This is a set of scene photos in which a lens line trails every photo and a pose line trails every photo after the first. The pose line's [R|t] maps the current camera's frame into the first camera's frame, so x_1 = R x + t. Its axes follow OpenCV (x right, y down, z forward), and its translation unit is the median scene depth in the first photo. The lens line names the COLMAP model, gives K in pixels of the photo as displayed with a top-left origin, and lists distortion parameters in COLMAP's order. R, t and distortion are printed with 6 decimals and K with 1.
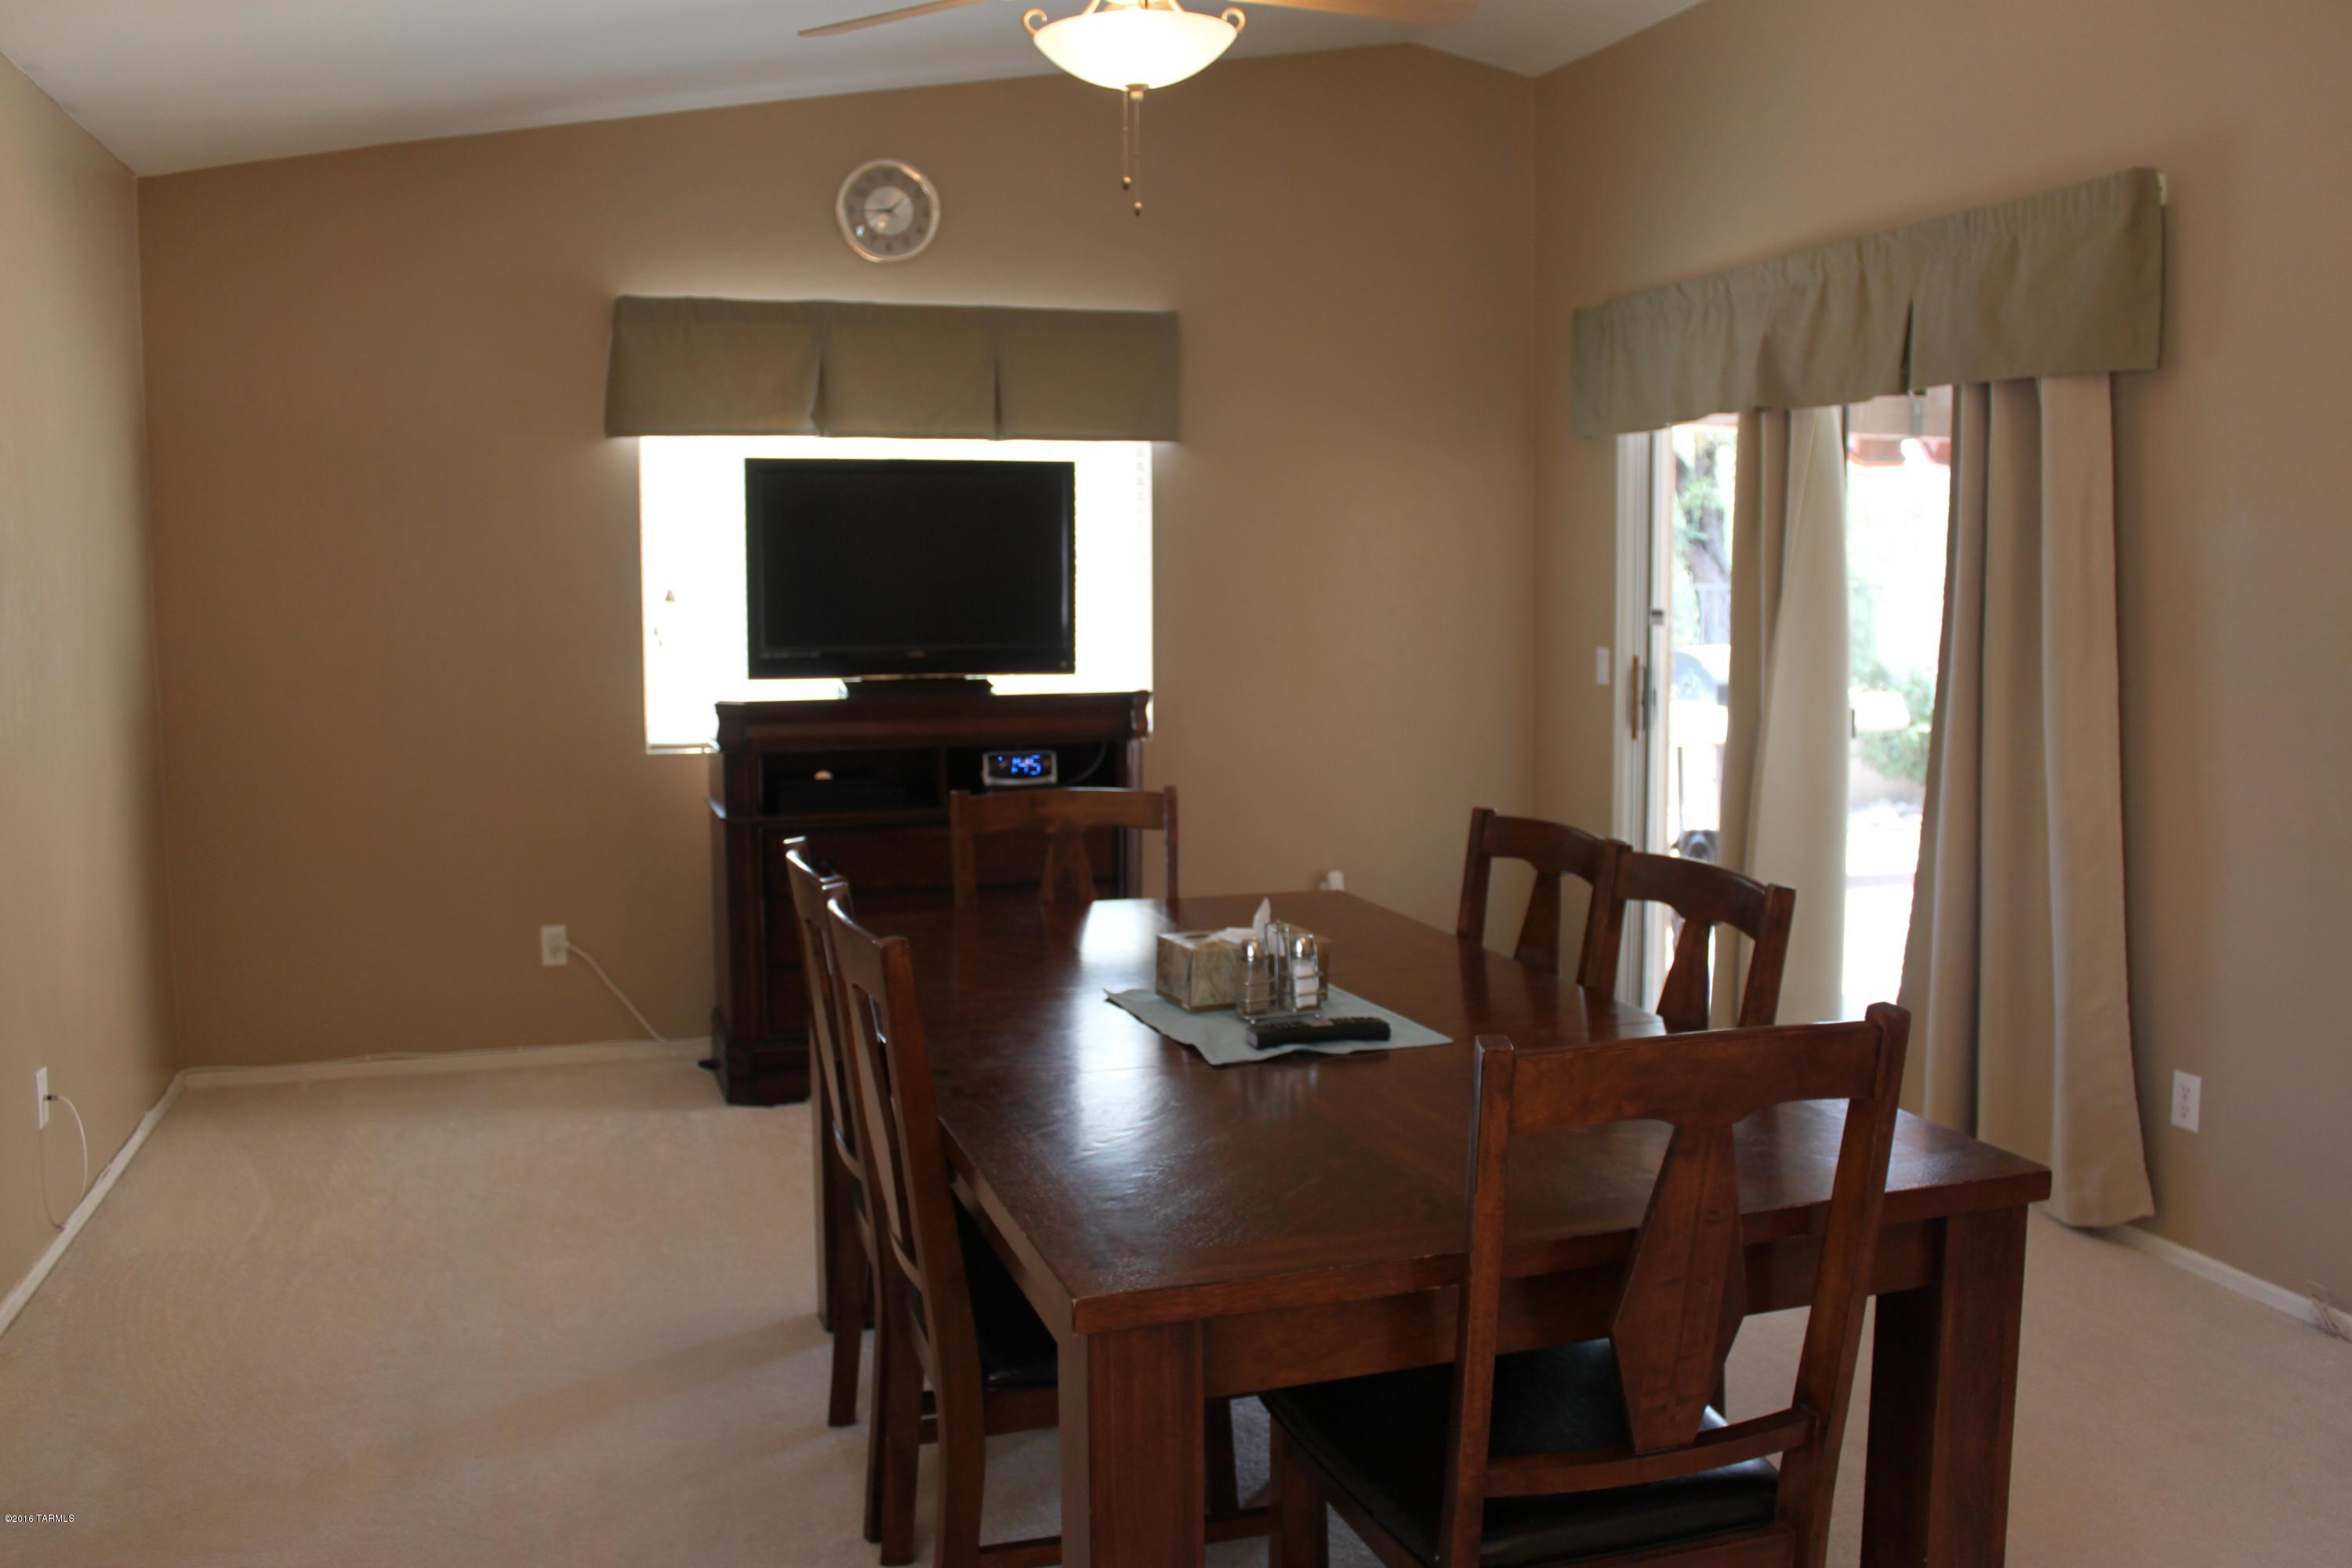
lens RADIAL K [[1944.0, 0, 1176.0], [0, 1944.0, 784.0], [0, 0, 1]] dist [-0.169598, 0.153309]
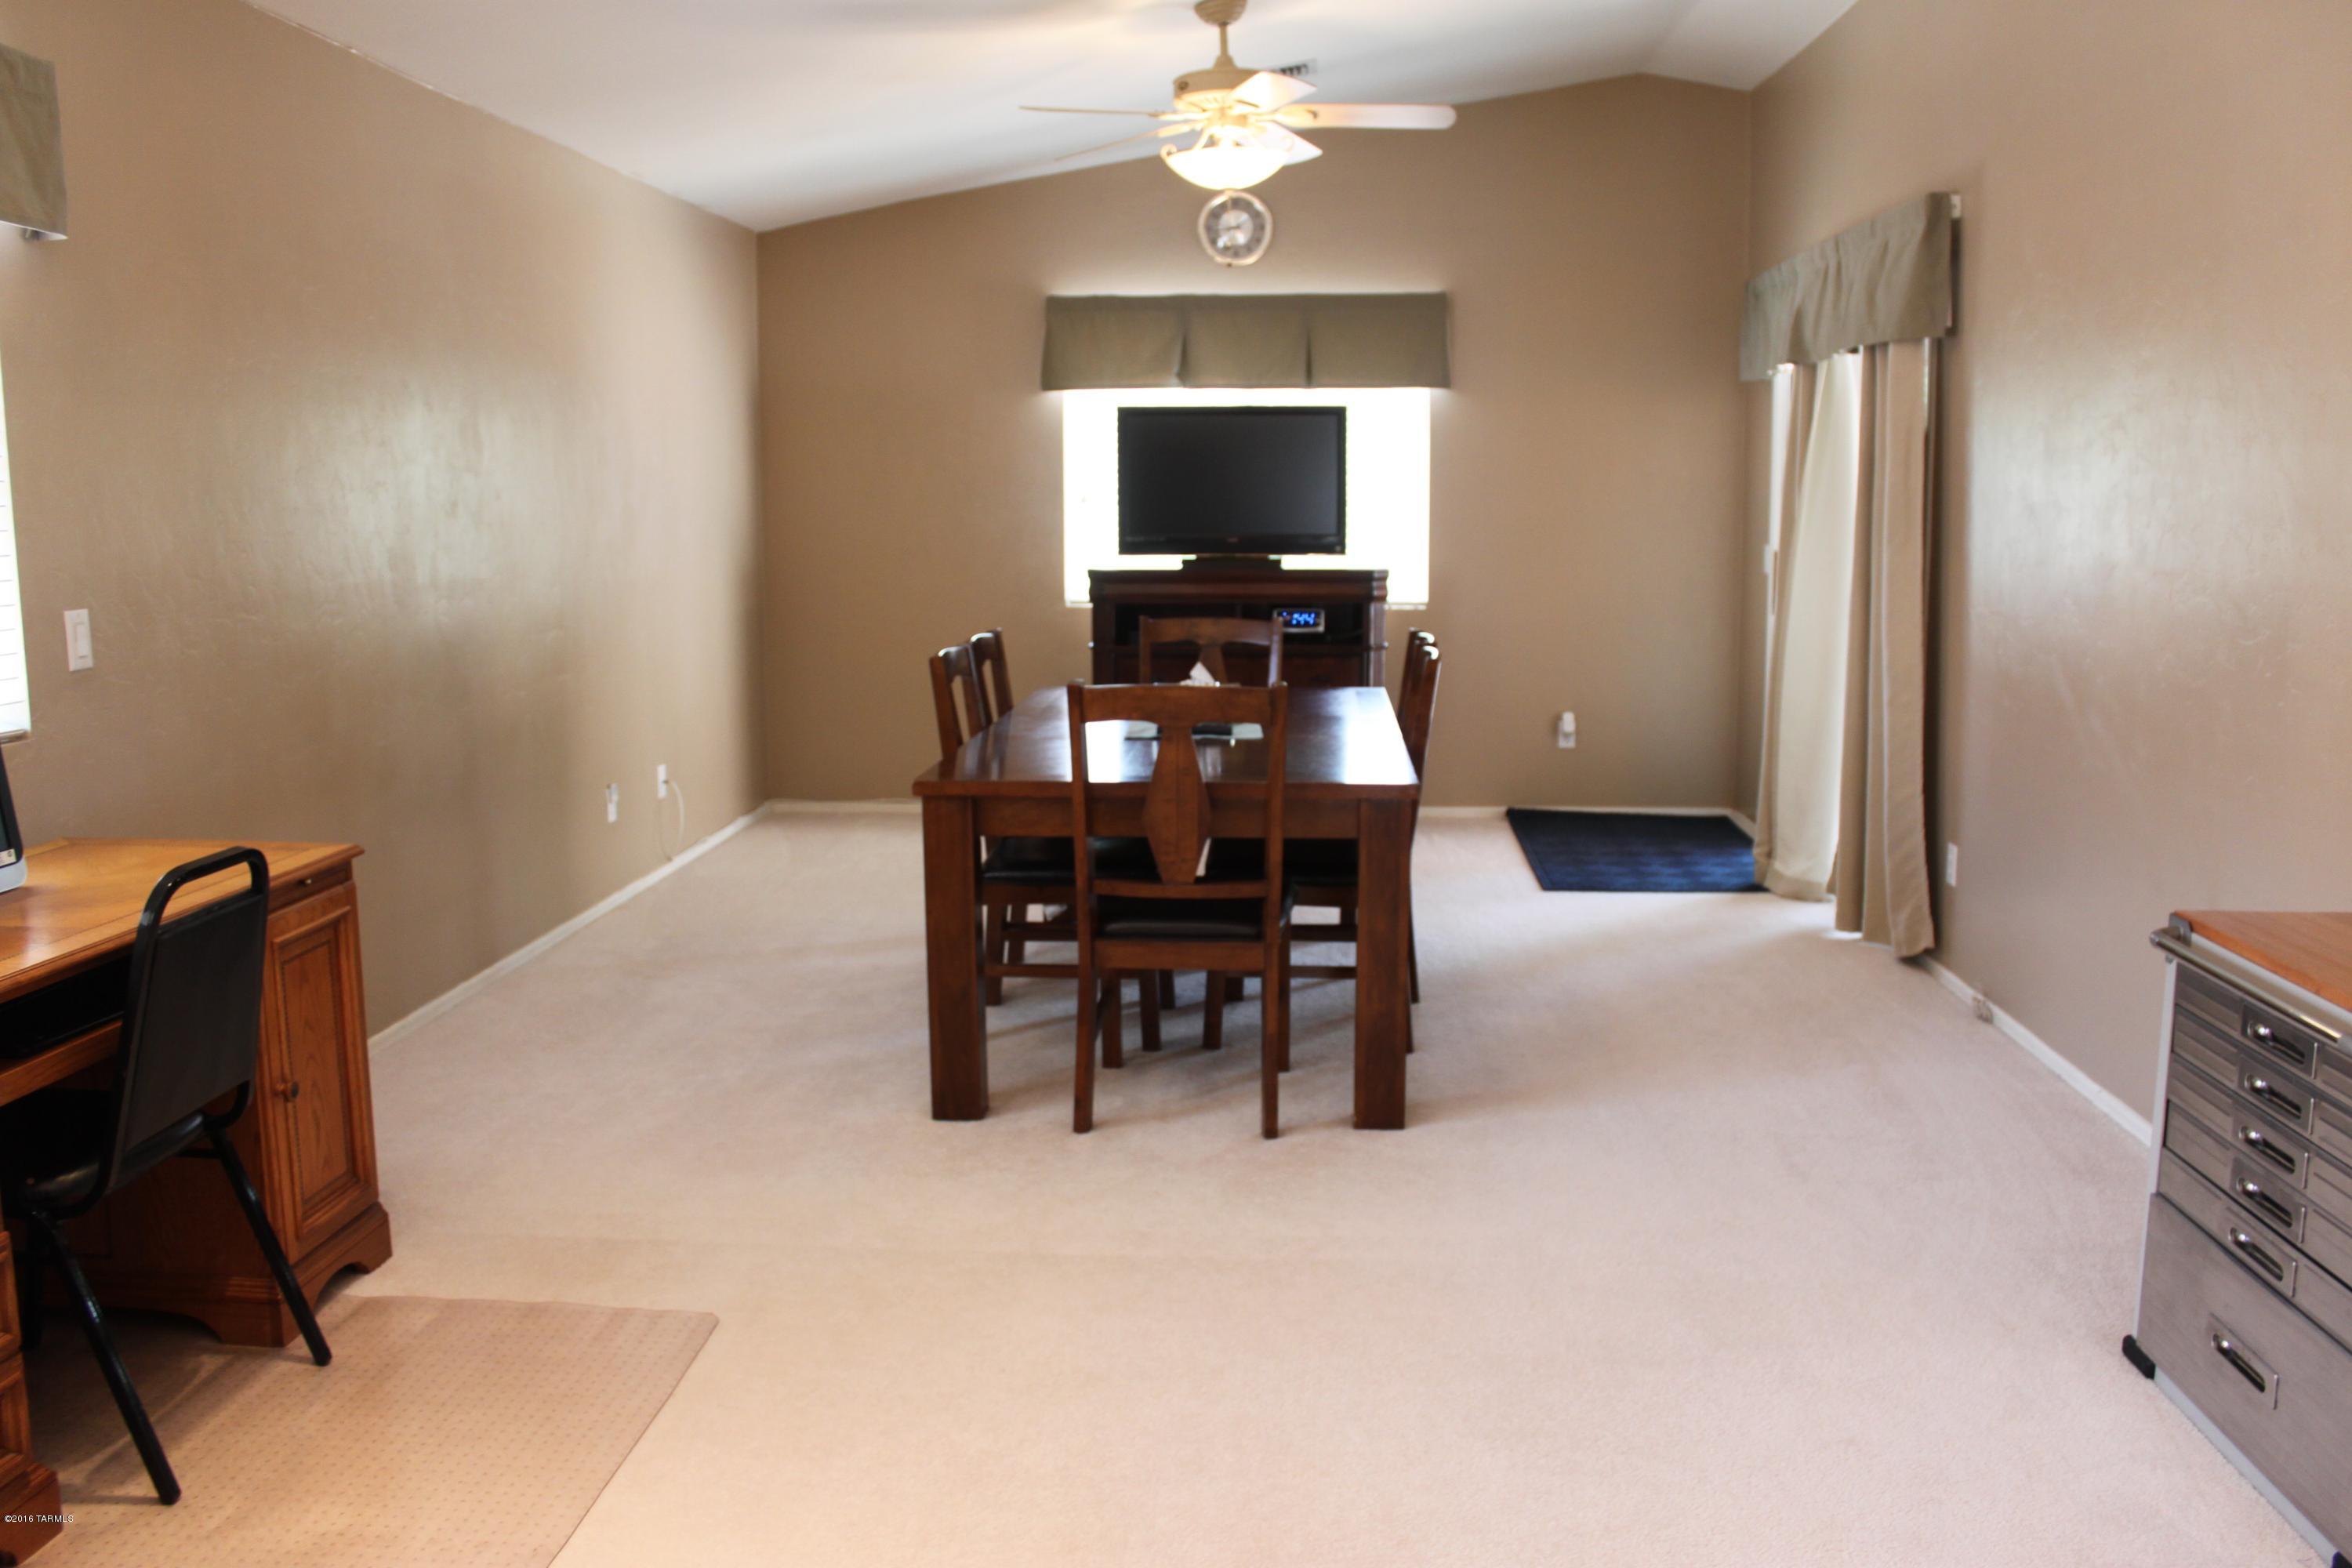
lens RADIAL K [[1915.8, 0, 1176.0], [0, 1915.8, 784.0], [0, 0, 1]] dist [-0.133332, 0.082192]
pose [[0.930880, 0.055112, -0.361144, 0.356365], [-0.038314, 0.997832, 0.053514, 0.040512], [0.363310, -0.035979, 0.930973, -0.358630]]
